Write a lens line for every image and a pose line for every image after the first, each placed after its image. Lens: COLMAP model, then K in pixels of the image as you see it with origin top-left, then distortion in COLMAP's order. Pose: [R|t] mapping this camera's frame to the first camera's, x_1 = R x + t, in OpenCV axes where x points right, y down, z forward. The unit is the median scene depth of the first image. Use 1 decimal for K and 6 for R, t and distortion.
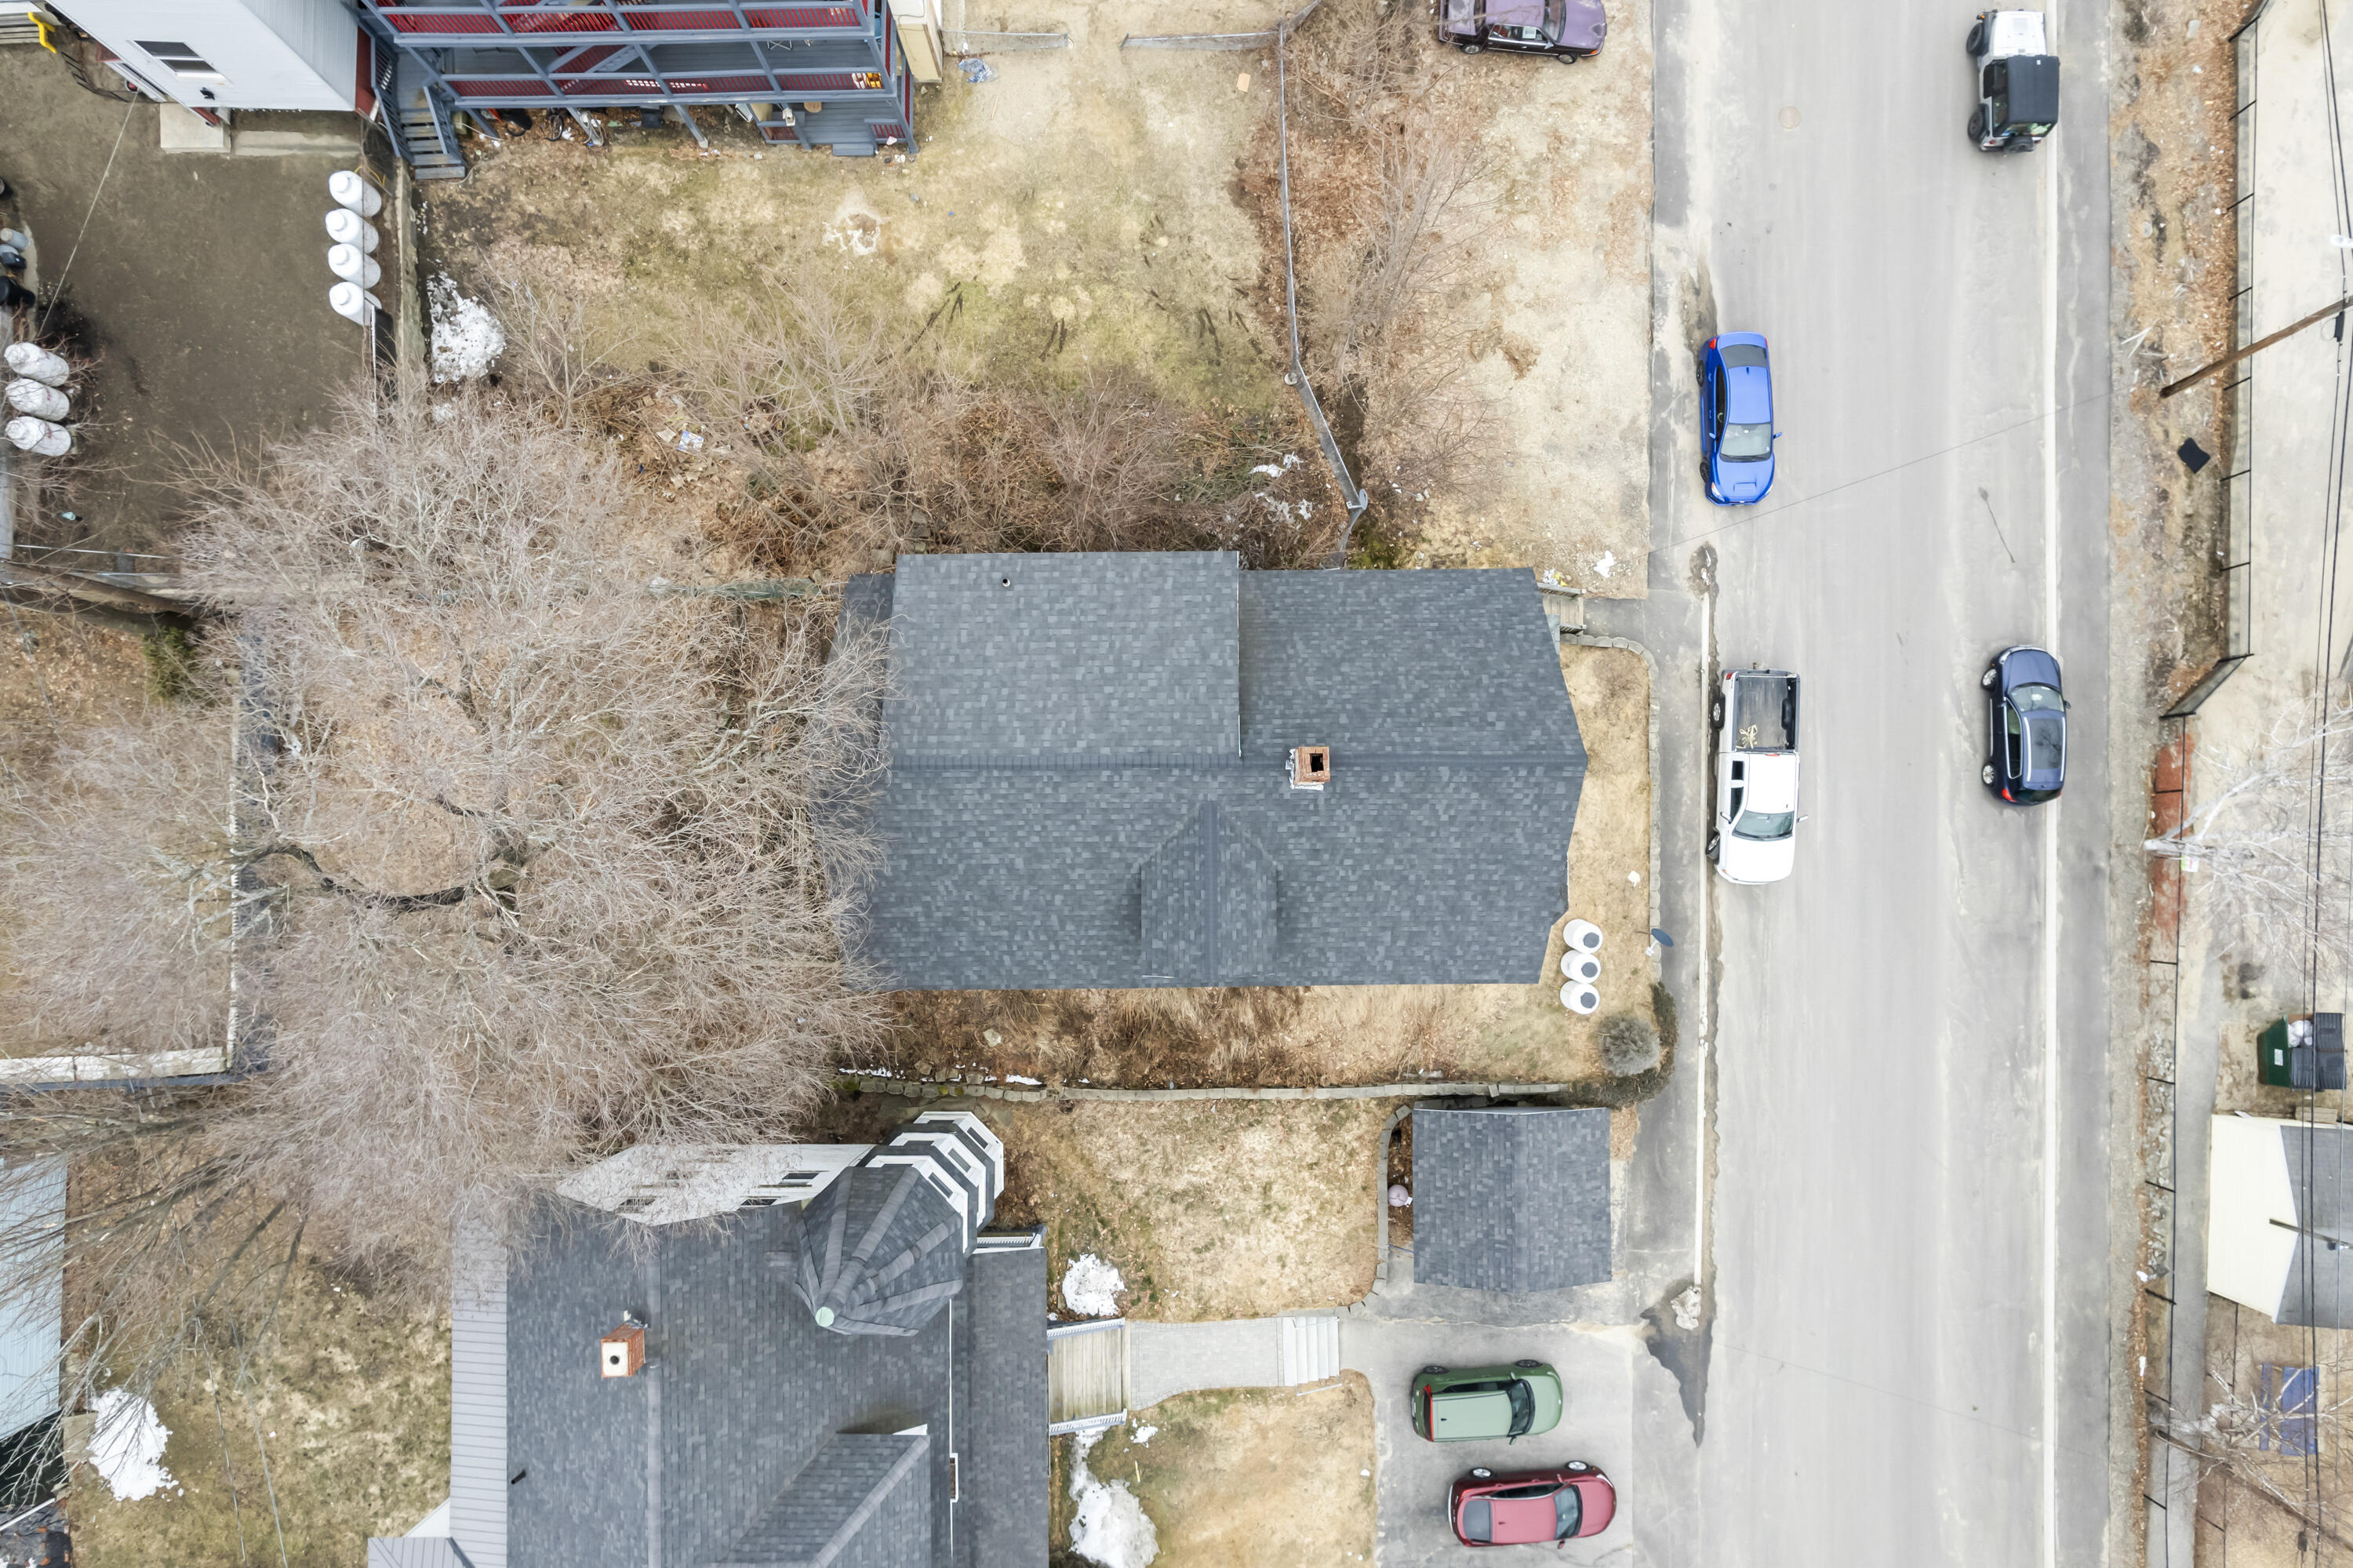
lens RADIAL K [[1521.5, 0, 1181.8], [0, 1521.5, 790.7], [0, 0, 1]] dist [-0.082463, 0.069616]
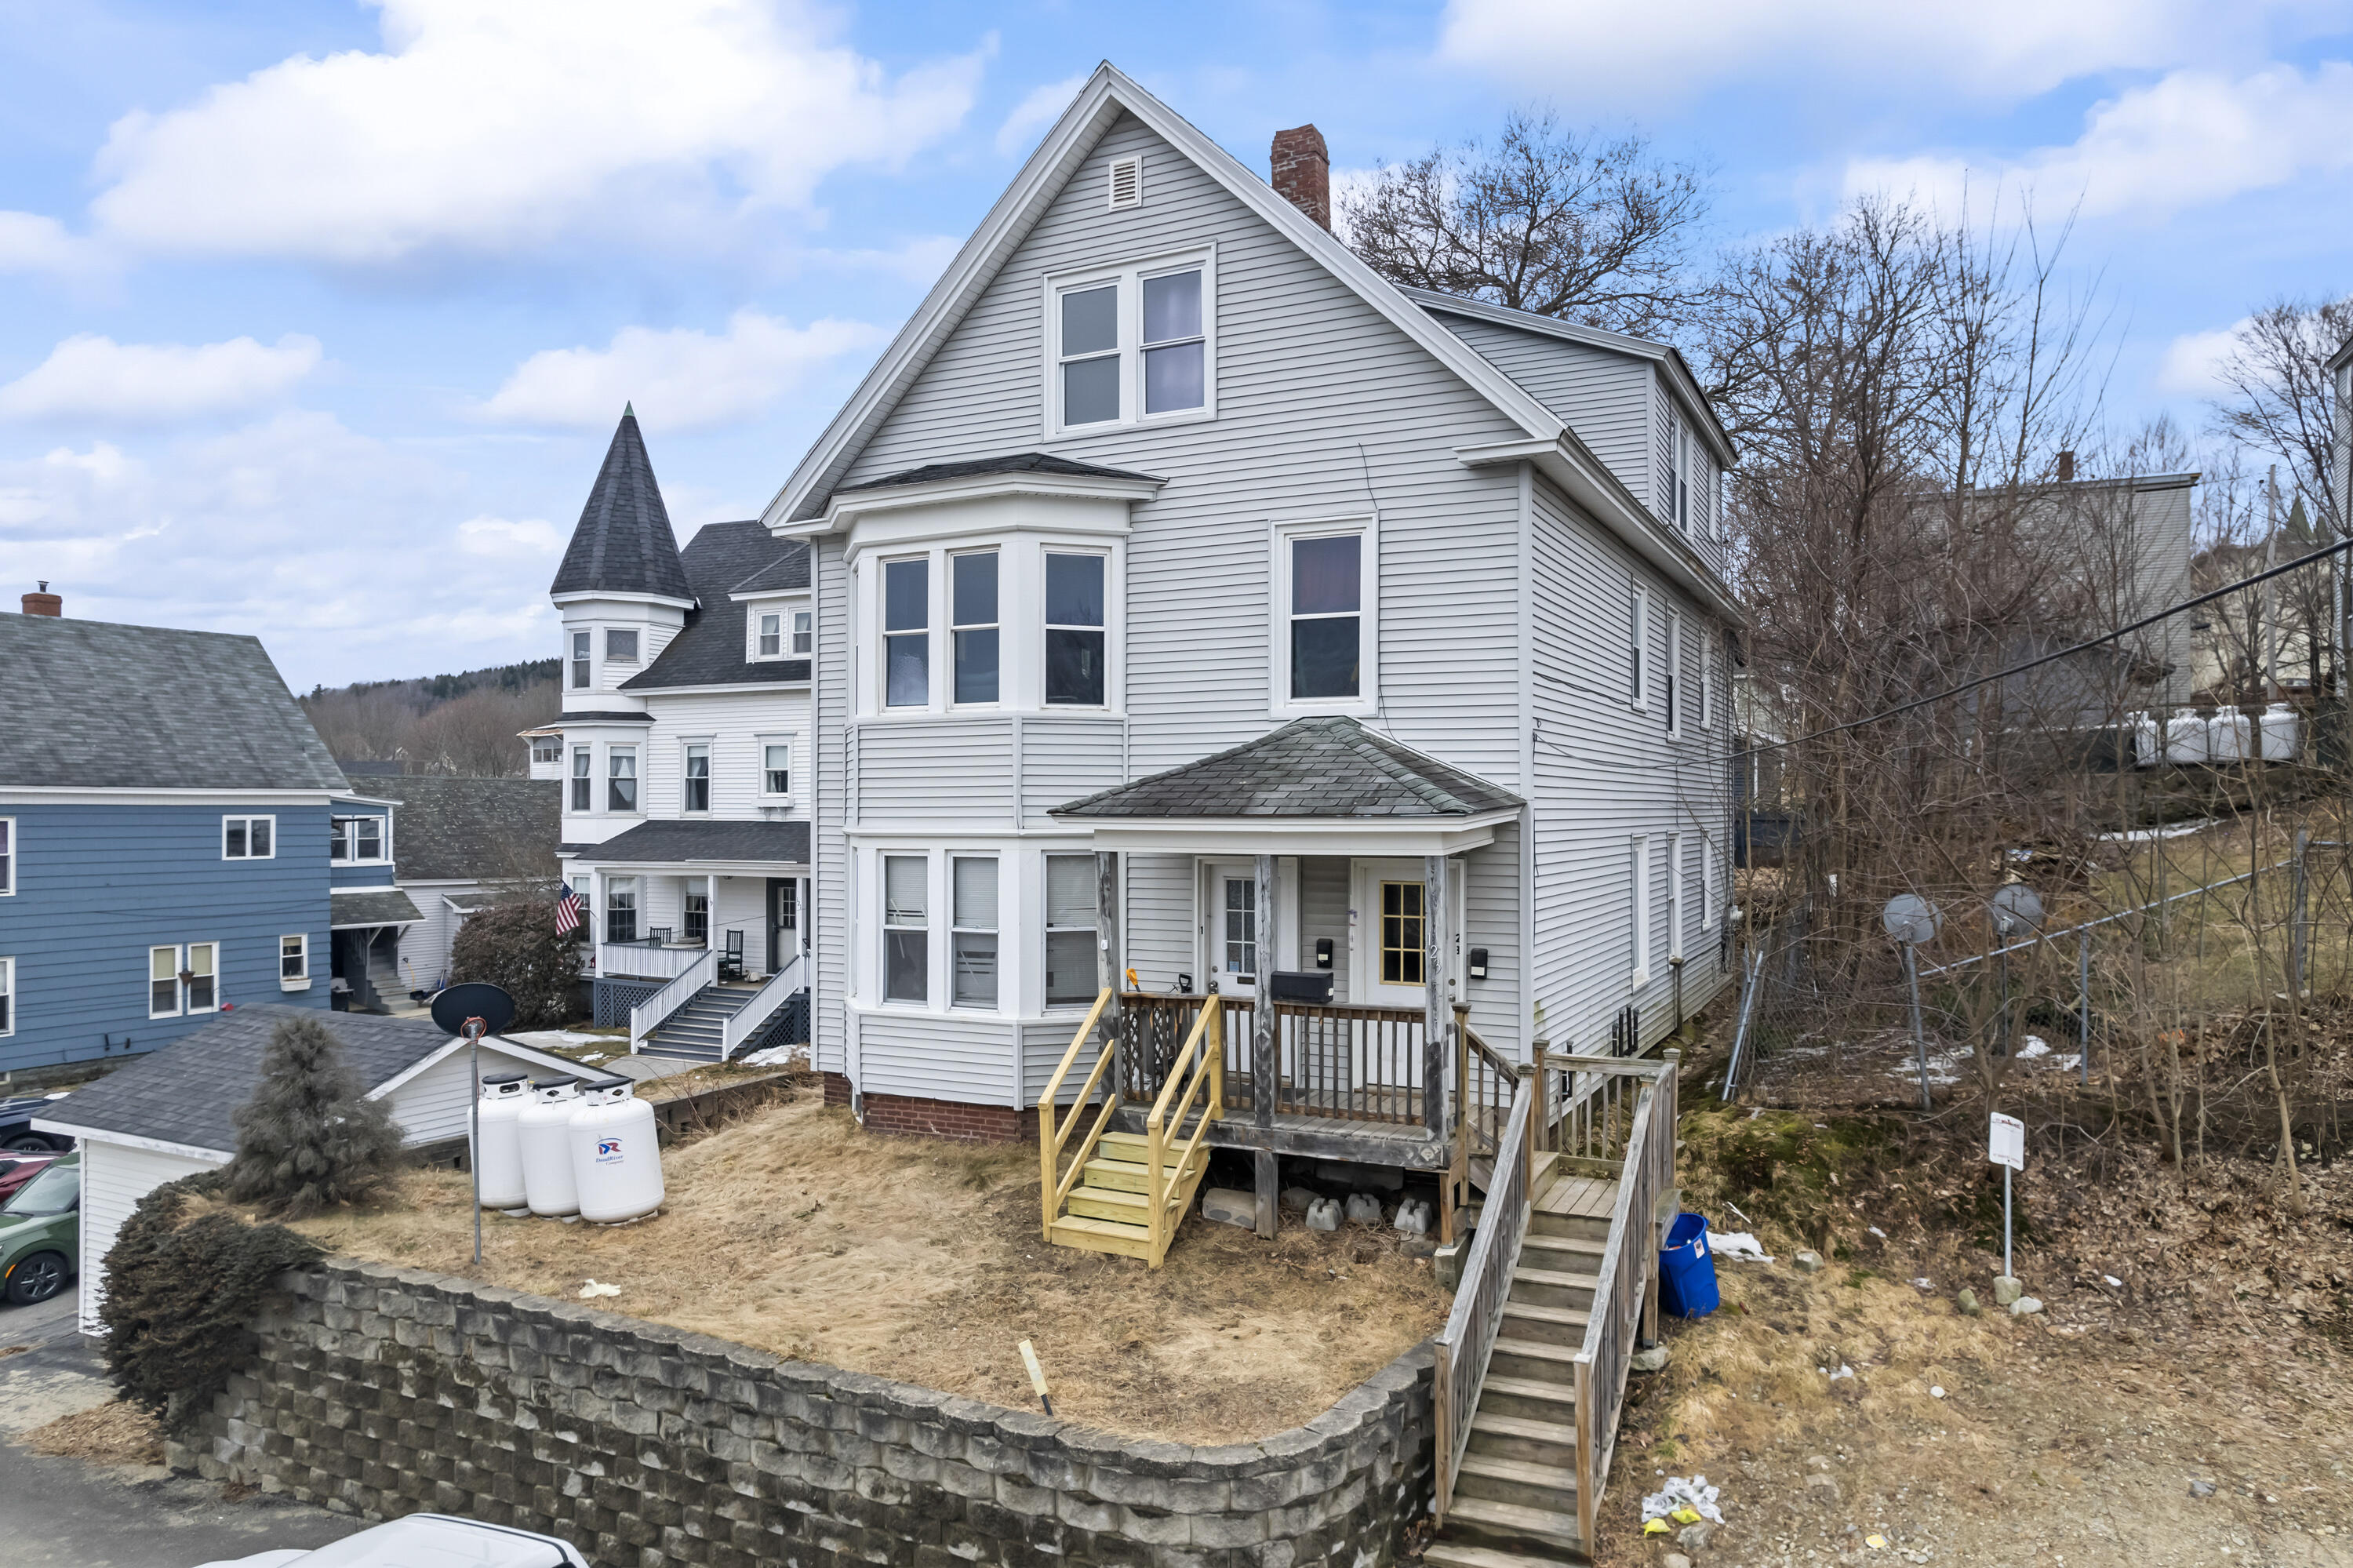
lens RADIAL K [[1521.5, 0, 1187.2], [0, 1521.5, 793.5], [0, 0, 1]] dist [-0.082463, 0.069616]
pose [[-0.456581, -0.011247, -0.889611, 0.512638], [-0.888415, 0.059106, 0.455220, -0.190914], [0.047462, 0.998188, -0.036979, 0.909018]]
